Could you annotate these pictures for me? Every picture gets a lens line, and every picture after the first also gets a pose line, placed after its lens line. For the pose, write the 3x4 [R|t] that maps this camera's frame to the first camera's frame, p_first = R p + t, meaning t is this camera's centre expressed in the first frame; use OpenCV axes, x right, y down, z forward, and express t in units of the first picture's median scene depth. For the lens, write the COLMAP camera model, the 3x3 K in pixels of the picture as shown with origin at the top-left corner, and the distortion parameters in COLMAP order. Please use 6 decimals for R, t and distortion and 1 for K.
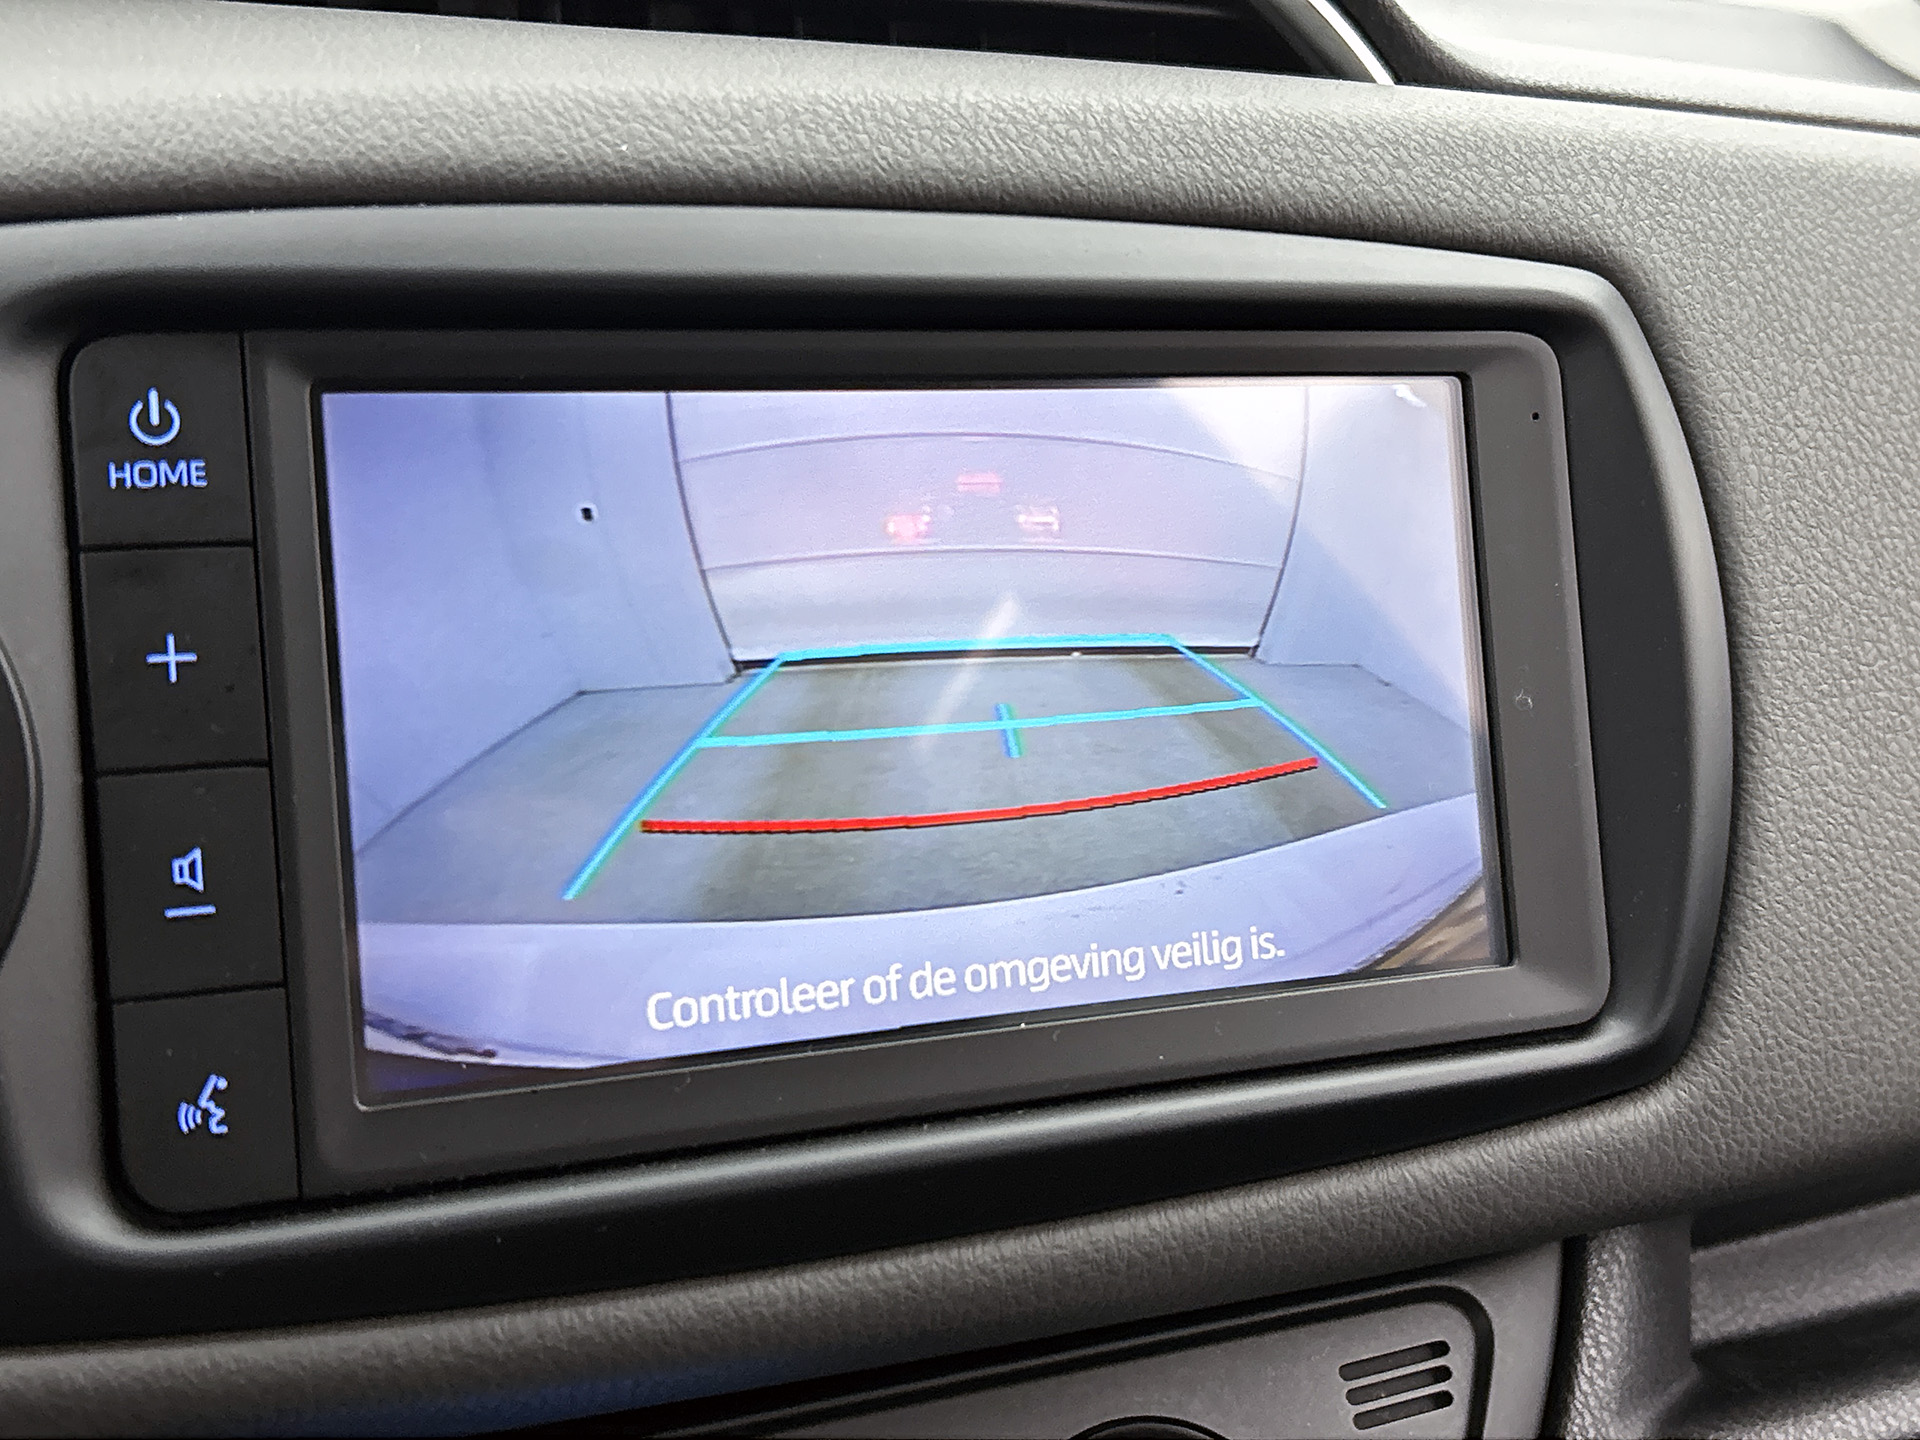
lens RADIAL K [[2238.2, 0, 965.3], [0, 2238.2, 697.8], [0, 0, 1]] dist [0.145568, -0.452423]
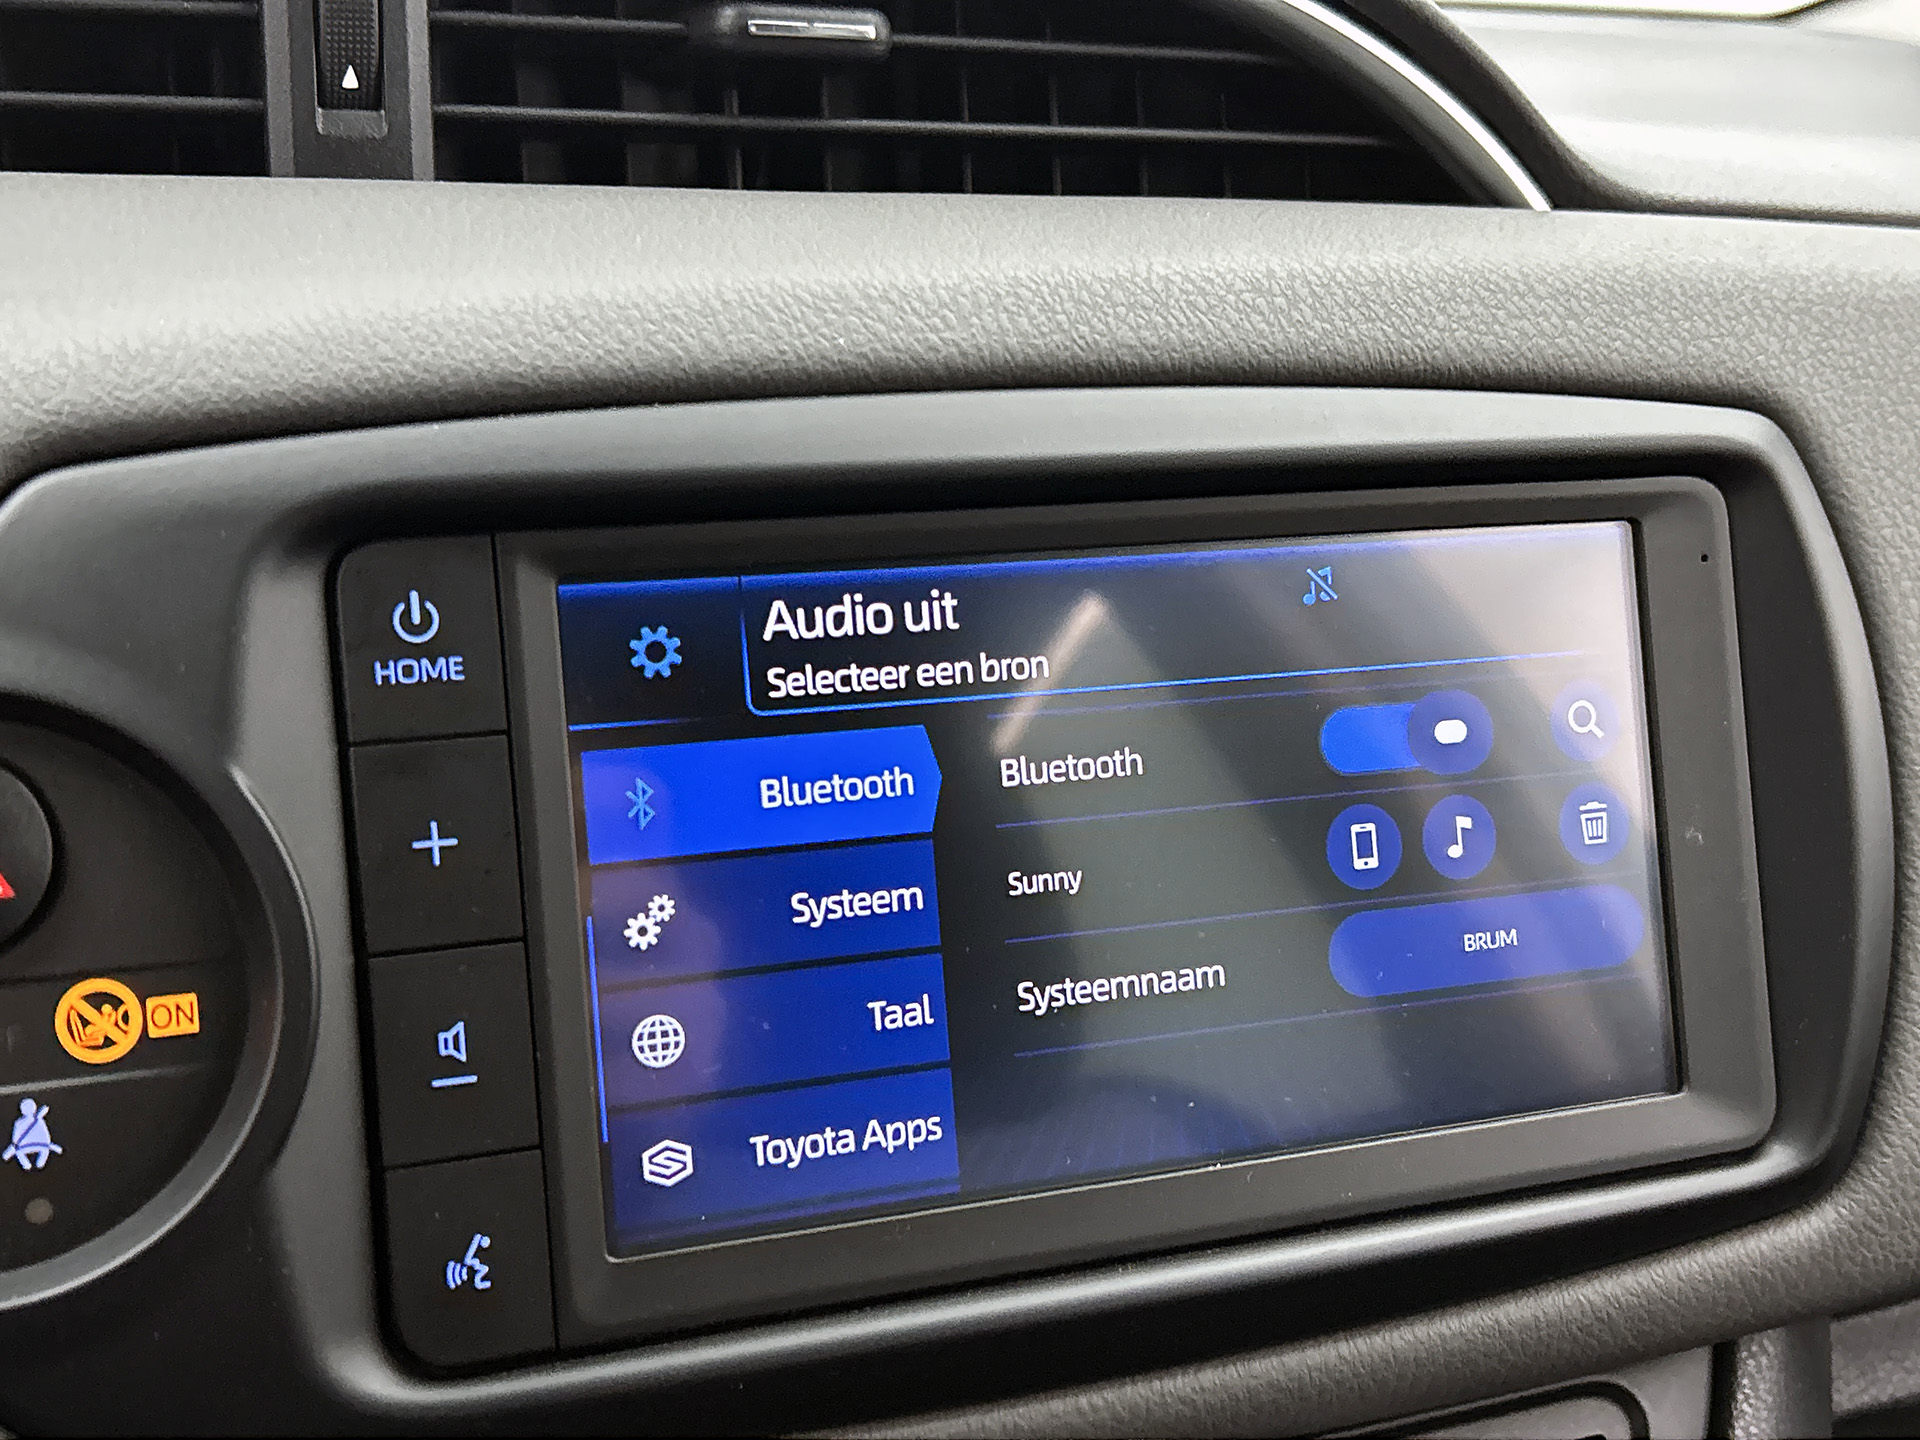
lens RADIAL K [[2232.6, 0, 957.2], [0, 2232.6, 731.6], [0, 0, 1]] dist [0.138824, -0.431881]
pose [[0.999483, -0.005604, -0.031663, -0.058823], [0.006392, 0.999671, 0.024841, -0.078880], [0.031514, -0.025031, 0.999190, -0.040299]]
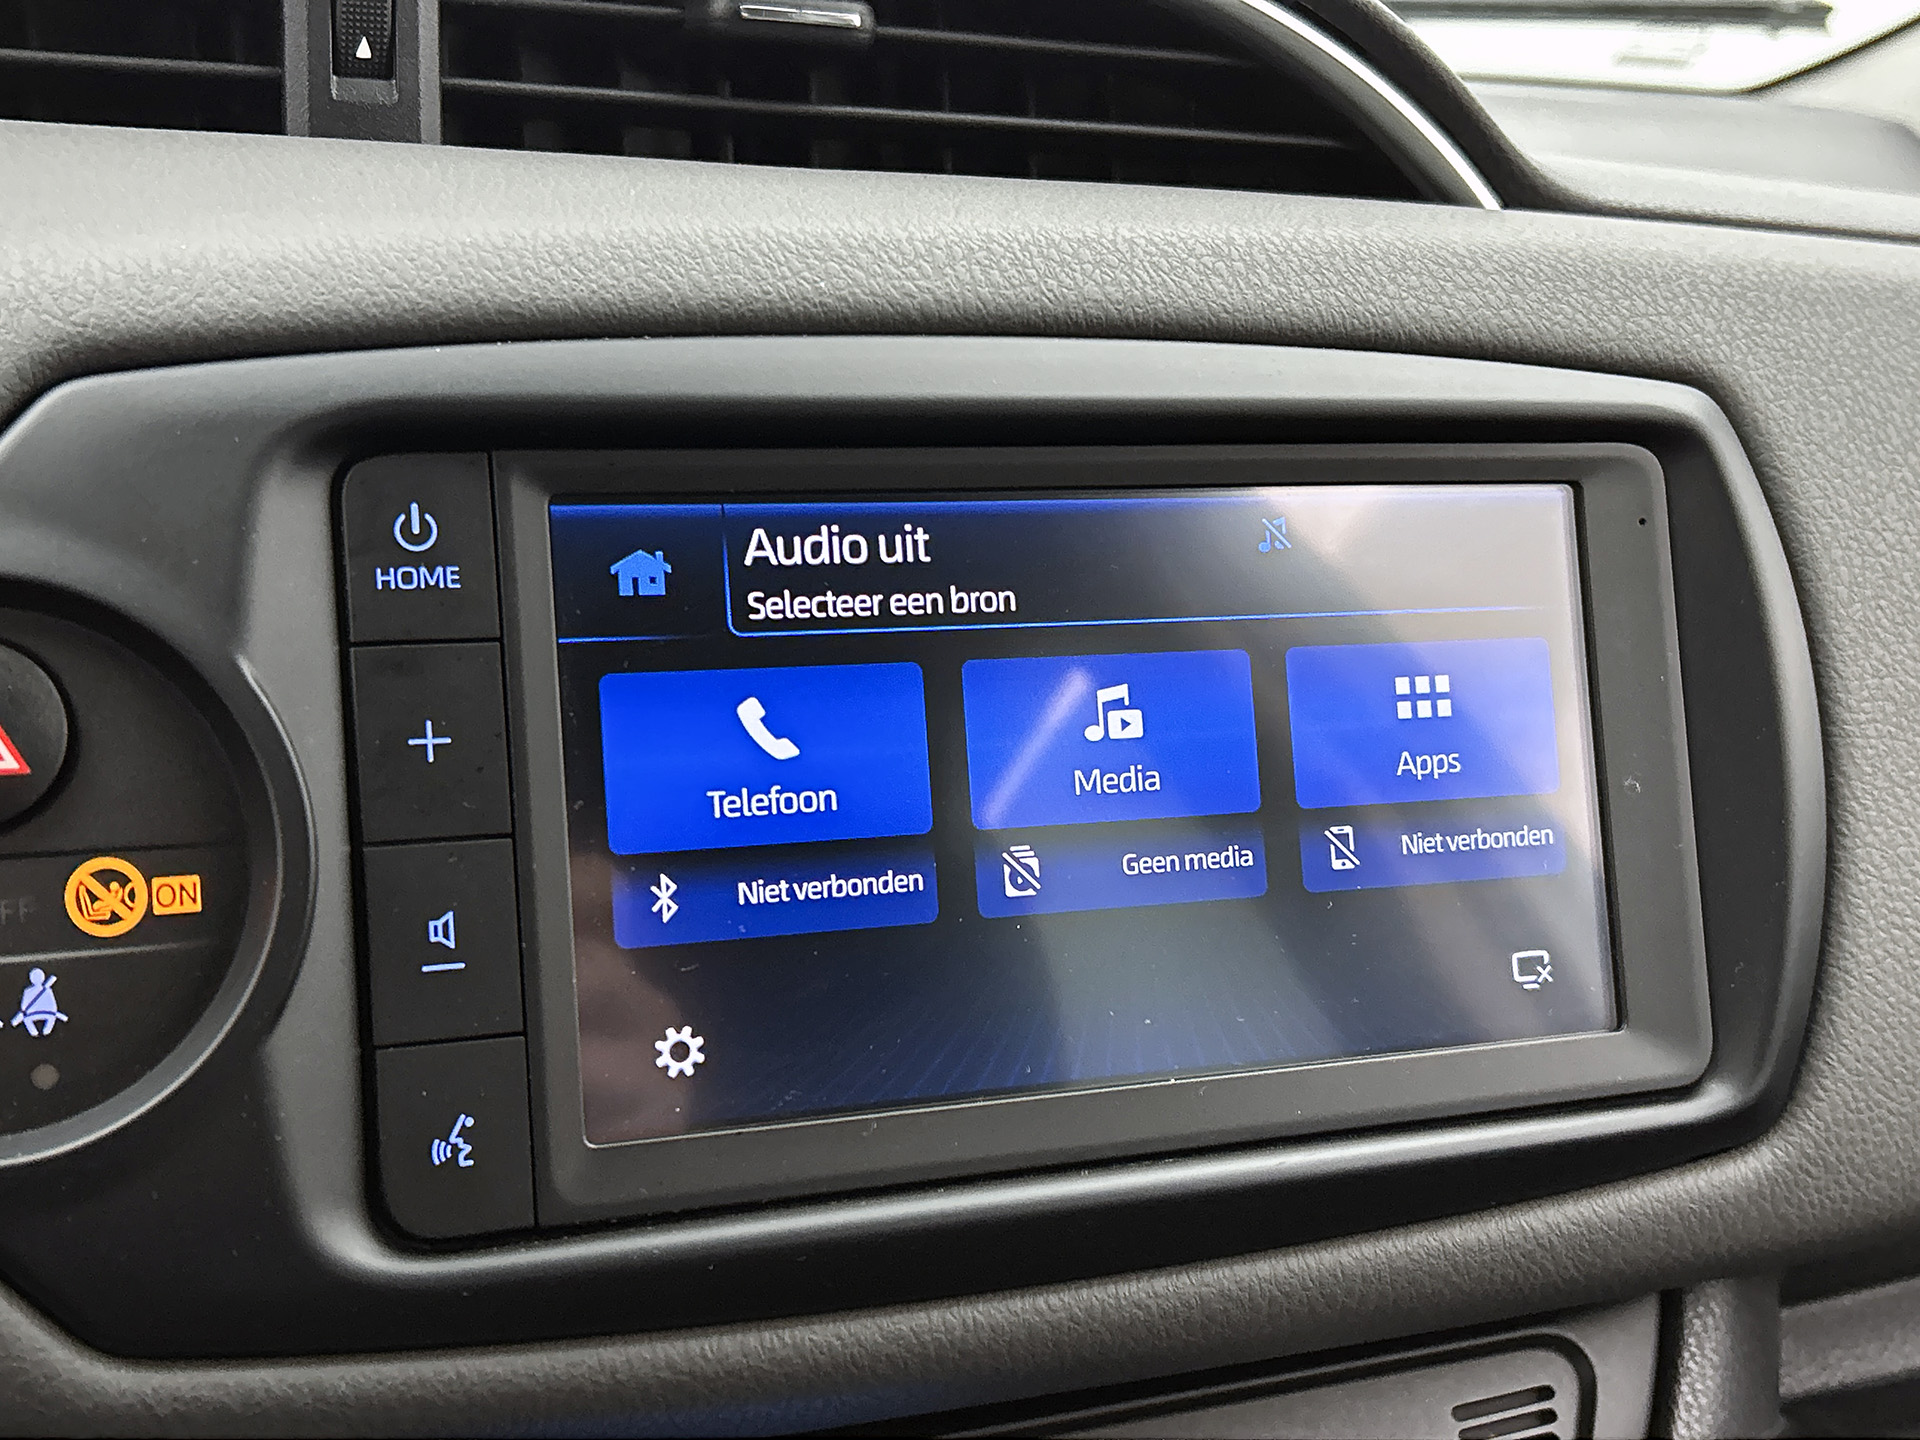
lens RADIAL K [[2232.6, 0, 957.2], [0, 2232.6, 731.6], [0, 0, 1]] dist [0.138824, -0.431881]
pose [[0.999615, 0.004759, -0.027323, -0.048035], [-0.005278, 0.999806, -0.018958, -0.002256], [0.027228, 0.019095, 0.999447, -0.090180]]
